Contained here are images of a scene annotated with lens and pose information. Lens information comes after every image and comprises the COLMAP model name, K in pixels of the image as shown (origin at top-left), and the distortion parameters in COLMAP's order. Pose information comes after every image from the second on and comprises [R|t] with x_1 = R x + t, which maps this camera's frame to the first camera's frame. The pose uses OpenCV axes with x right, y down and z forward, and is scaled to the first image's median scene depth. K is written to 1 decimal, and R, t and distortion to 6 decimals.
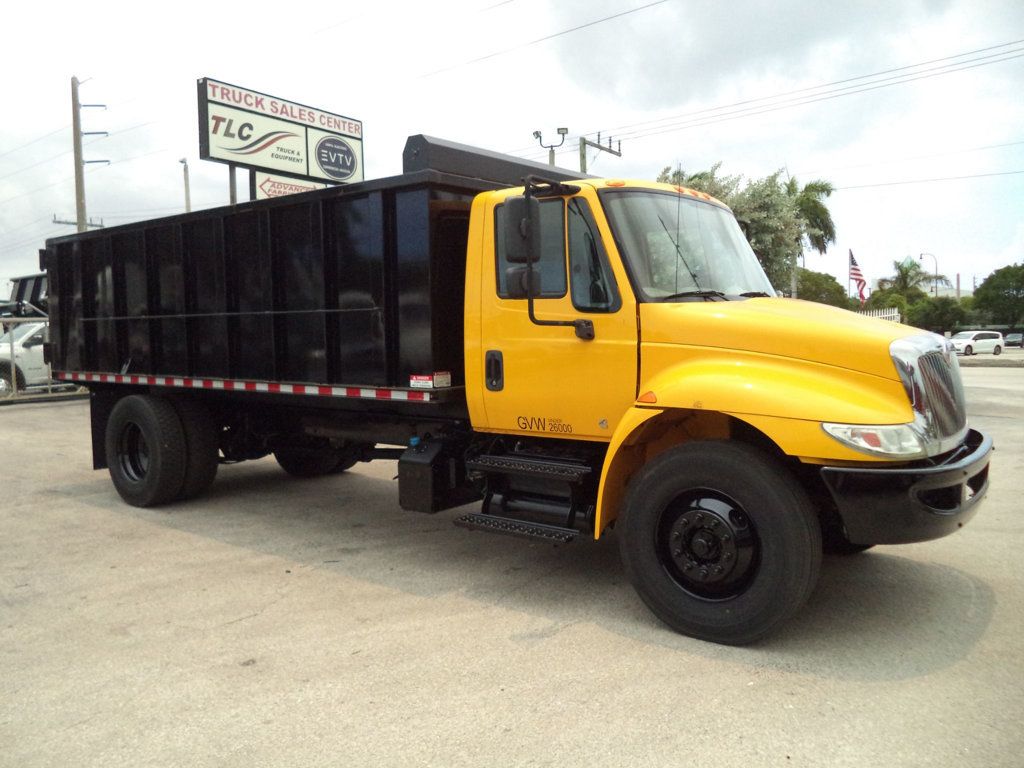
lens RADIAL K [[839.4, 0, 514.5], [0, 839.4, 378.2], [0, 0, 1]] dist [-0.017122, -0.012574]
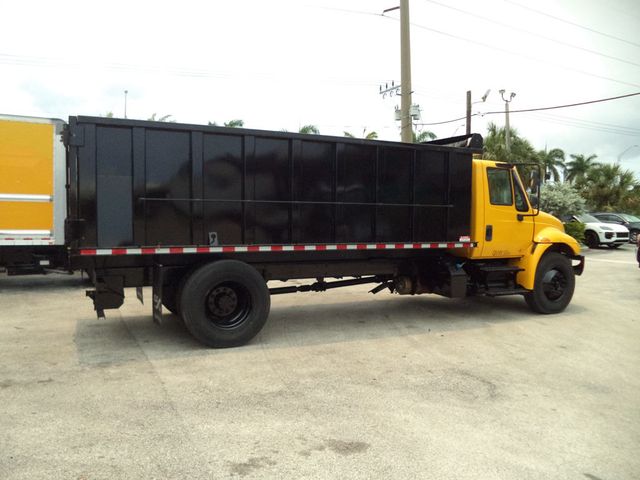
lens RADIAL K [[524.6, 0, 322.3], [0, 524.6, 244.5], [0, 0, 1]] dist [-0.017122, -0.012574]
pose [[0.426201, -0.038111, 0.903825, -1.110391], [0.031118, 0.999139, 0.027457, -0.022579], [-0.904093, 0.016423, 0.427020, 0.524095]]
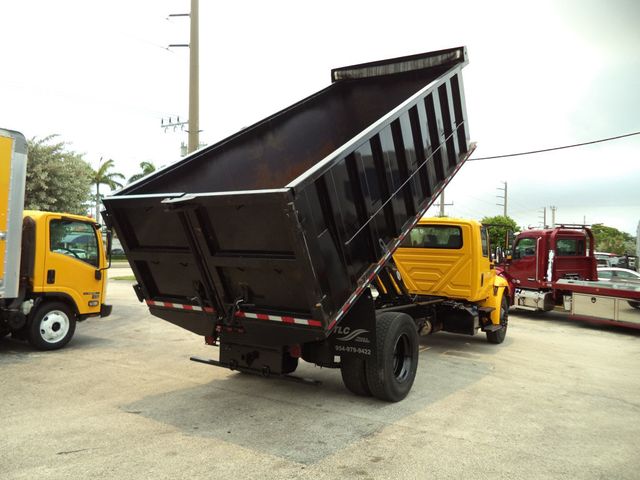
lens RADIAL K [[524.6, 0, 316.7], [0, 524.6, 238.0], [0, 0, 1]] dist [-0.017122, -0.012574]
pose [[-0.120654, 0.037418, 0.991989, -1.251800], [0.018054, 0.999207, -0.035495, -0.069916], [-0.992530, 0.013627, -0.121234, 1.226320]]
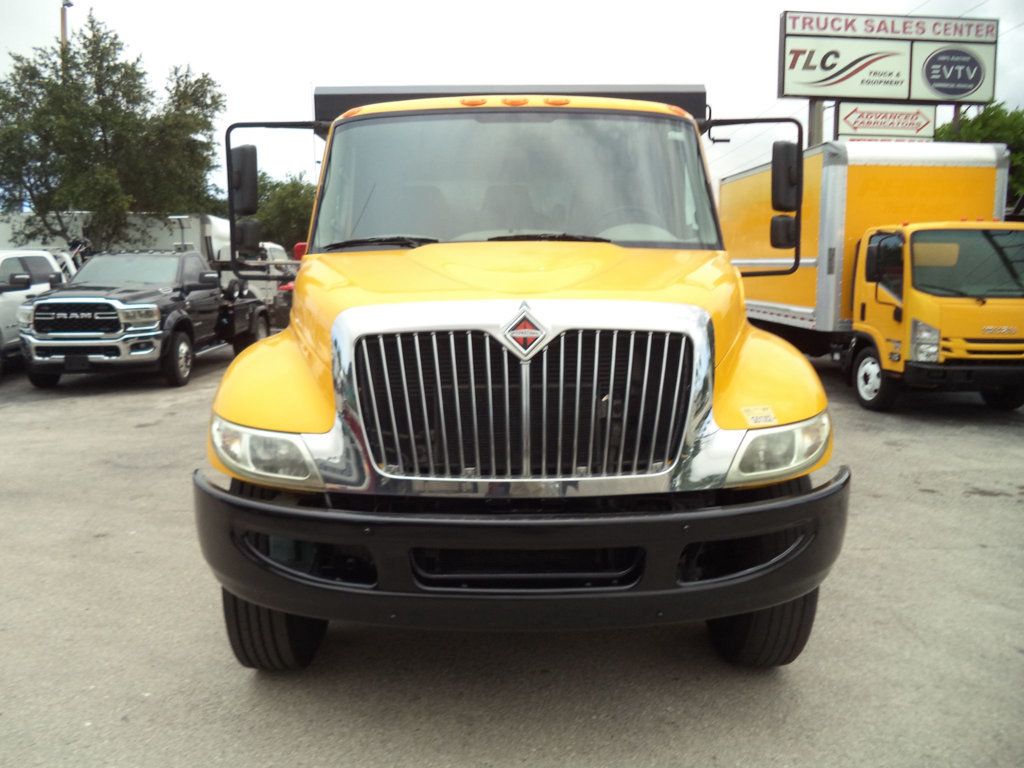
lens RADIAL K [[839.4, 0, 497.9], [0, 839.4, 384.8], [0, 0, 1]] dist [-0.017122, -0.012574]
pose [[0.613085, 0.114117, -0.781731, 0.563303], [-0.056376, 0.993309, 0.100790, -0.031795], [0.788003, -0.017722, 0.615416, 0.369814]]
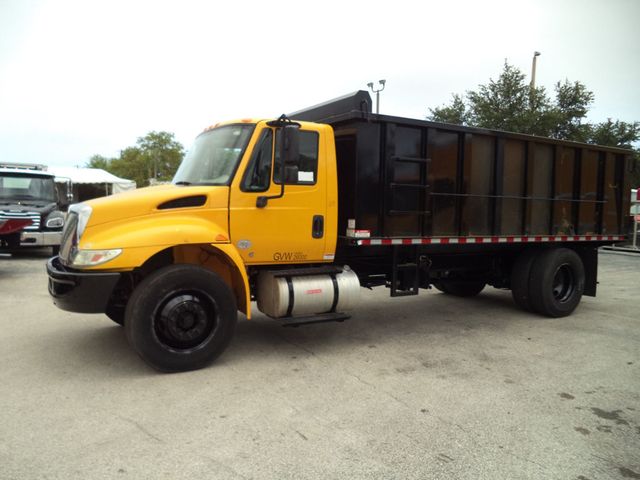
lens RADIAL K [[524.6, 0, 320.5], [0, 524.6, 243.0], [0, 0, 1]] dist [-0.017122, -0.012574]
pose [[-0.367804, 0.074466, -0.926917, 0.820563], [-0.079263, 0.990650, 0.111038, -0.081718], [0.926519, 0.114311, -0.358463, 1.144718]]
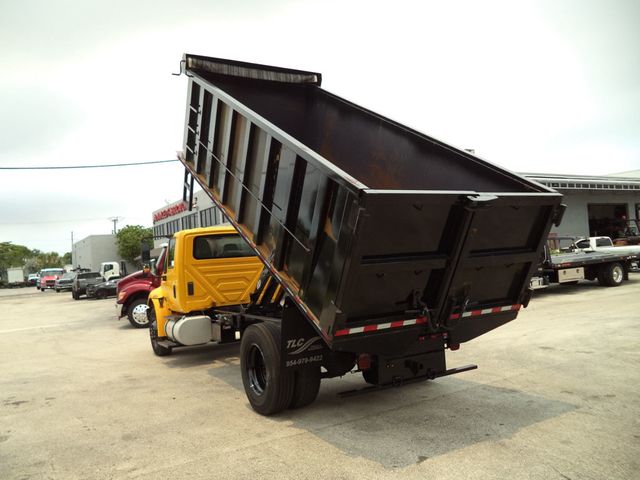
lens RADIAL K [[524.6, 0, 315.2], [0, 524.6, 235.5], [0, 0, 1]] dist [-0.017122, -0.012574]
pose [[-0.939190, 0.088536, 0.331787, -0.625128], [0.090853, 0.995828, -0.008552, -0.110971], [-0.331160, 0.022112, -0.943315, 1.935898]]
